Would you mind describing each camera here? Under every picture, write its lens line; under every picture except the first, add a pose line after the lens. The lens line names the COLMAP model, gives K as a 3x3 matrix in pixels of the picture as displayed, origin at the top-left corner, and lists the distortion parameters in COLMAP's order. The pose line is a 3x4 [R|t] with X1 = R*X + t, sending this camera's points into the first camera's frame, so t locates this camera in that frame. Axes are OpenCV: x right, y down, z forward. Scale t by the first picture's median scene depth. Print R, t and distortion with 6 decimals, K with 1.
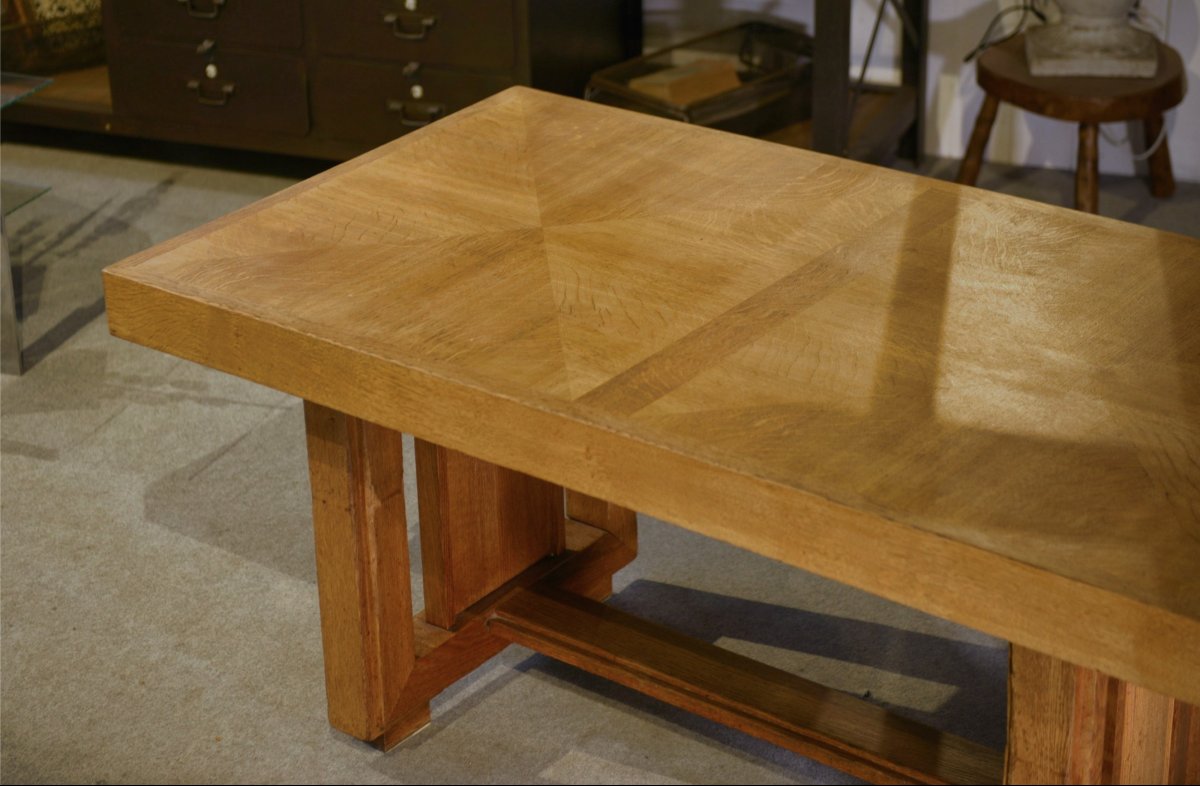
lens RADIAL K [[2542.7, 0, 550.2], [0, 2542.7, 339.3], [0, 0, 1]] dist [0.109692, 0.000000]
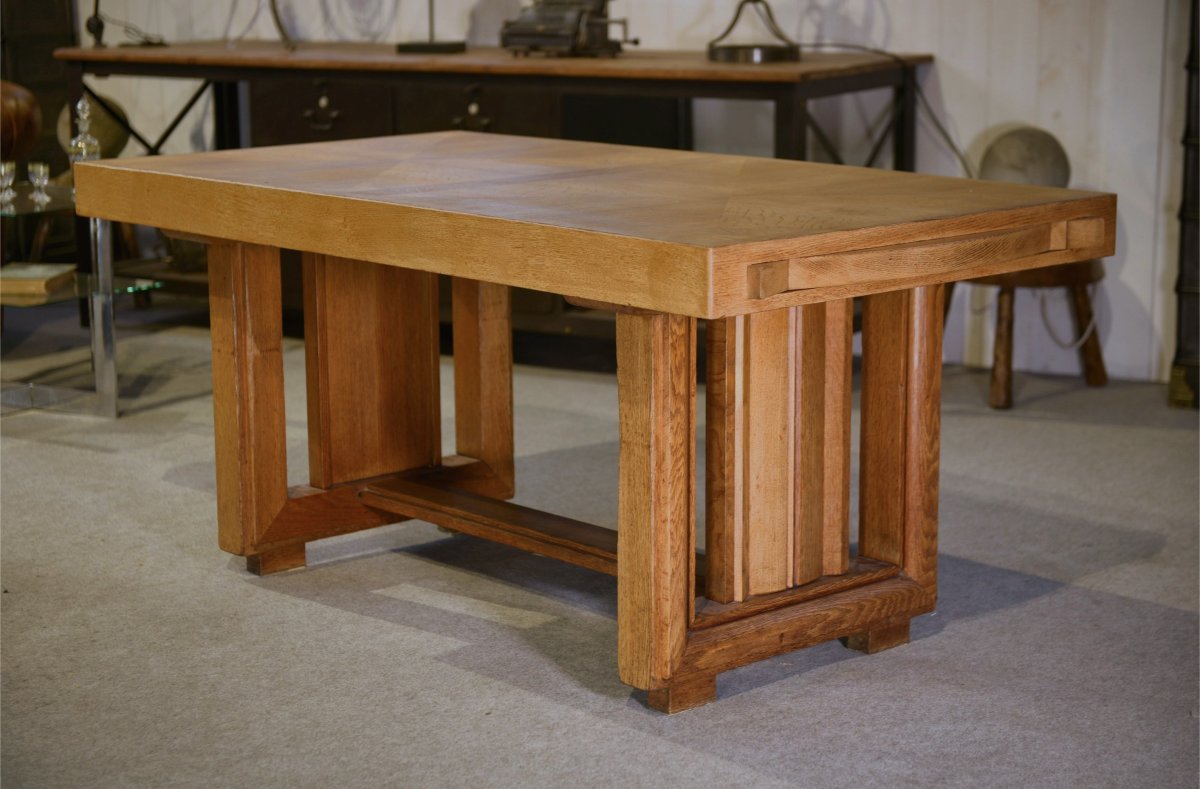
lens RADIAL K [[2383.0, 0, 583.3], [0, 2383.0, 414.0], [0, 0, 1]] dist [0.123158, 0.000000]
pose [[0.984863, 0.059875, -0.162664, 0.289070], [-0.094368, 0.972389, -0.213434, 0.330883], [0.145393, 0.225554, 0.963320, -0.142003]]
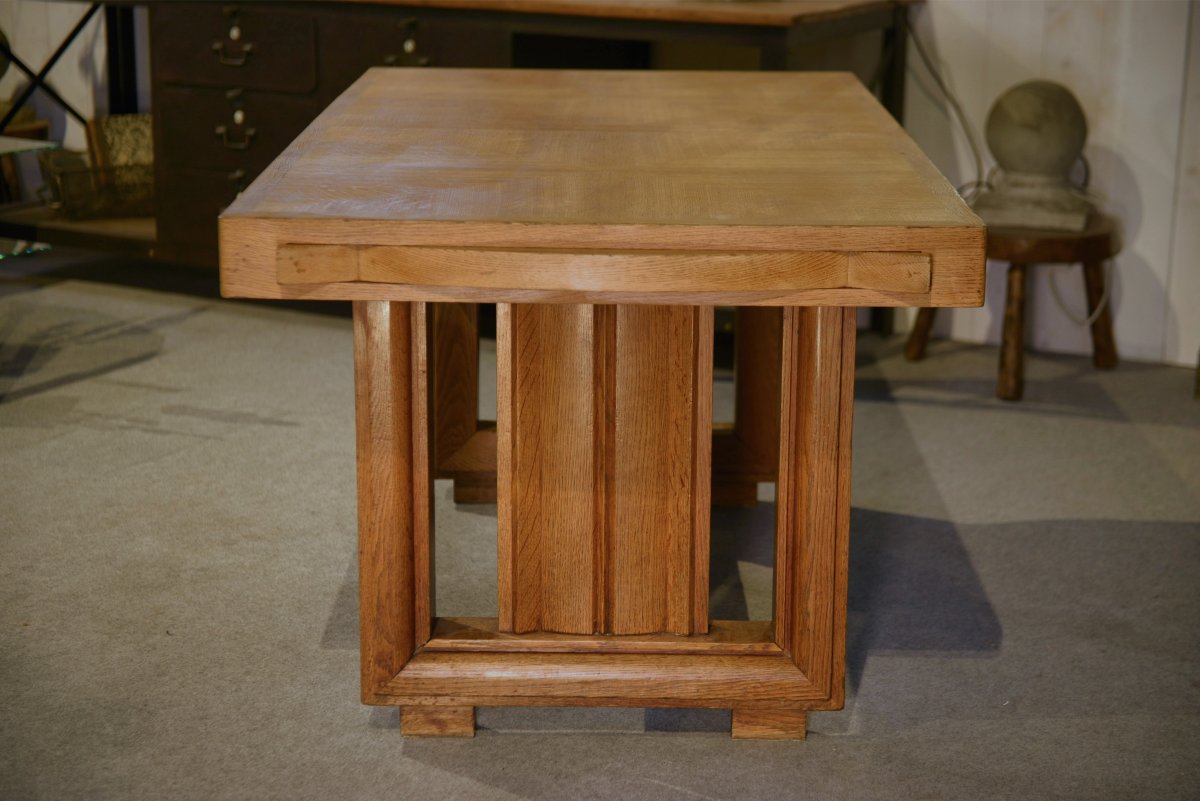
lens RADIAL K [[2290.6, 0, 607.6], [0, 2290.6, 394.2], [0, 0, 1]] dist [0.102033, 0.000000]
pose [[0.992872, 0.071747, -0.095173, 0.195757], [-0.087944, 0.979964, -0.178707, 0.220430], [0.080444, 0.185803, 0.979289, 0.085733]]
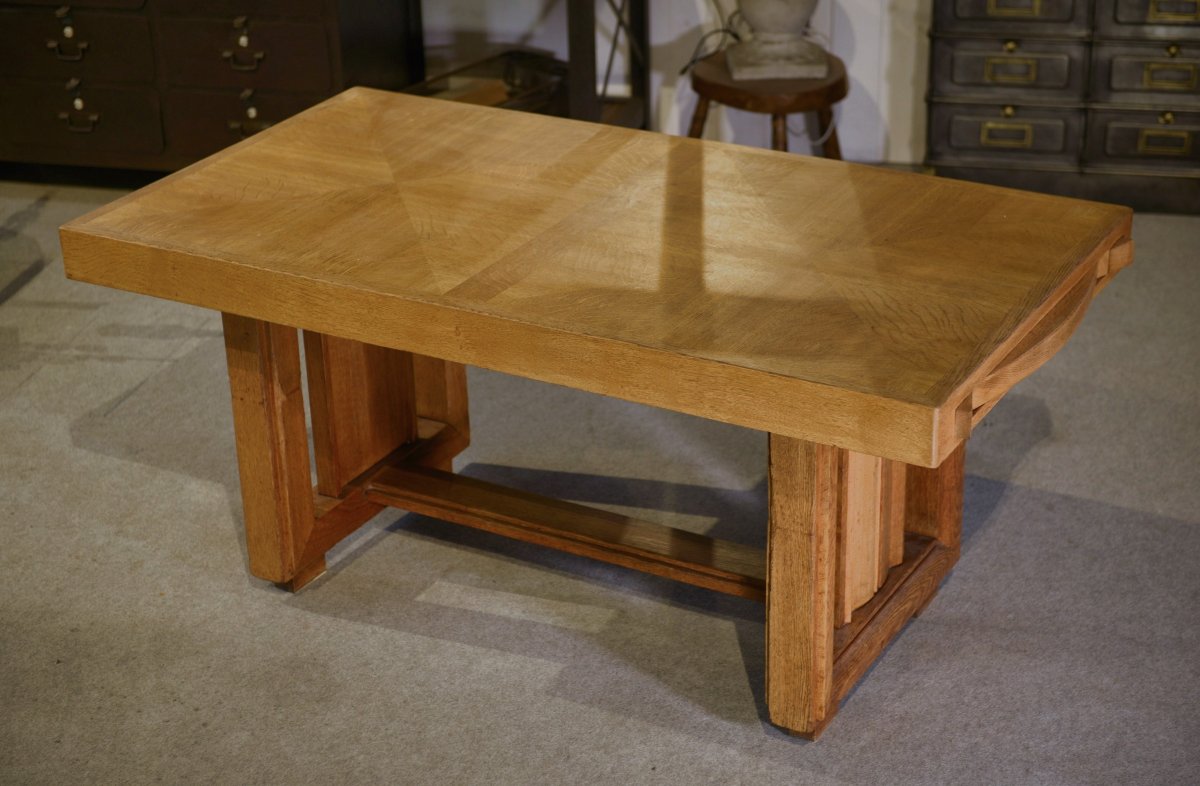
lens RADIAL K [[2189.7, 0, 597.5], [0, 2189.7, 412.5], [0, 0, 1]] dist [0.132063, 0.000000]
pose [[0.989061, -0.058990, 0.135200, -0.059518], [0.056947, 0.998198, 0.018935, 0.058275], [-0.136074, -0.011028, 0.990637, -0.142998]]
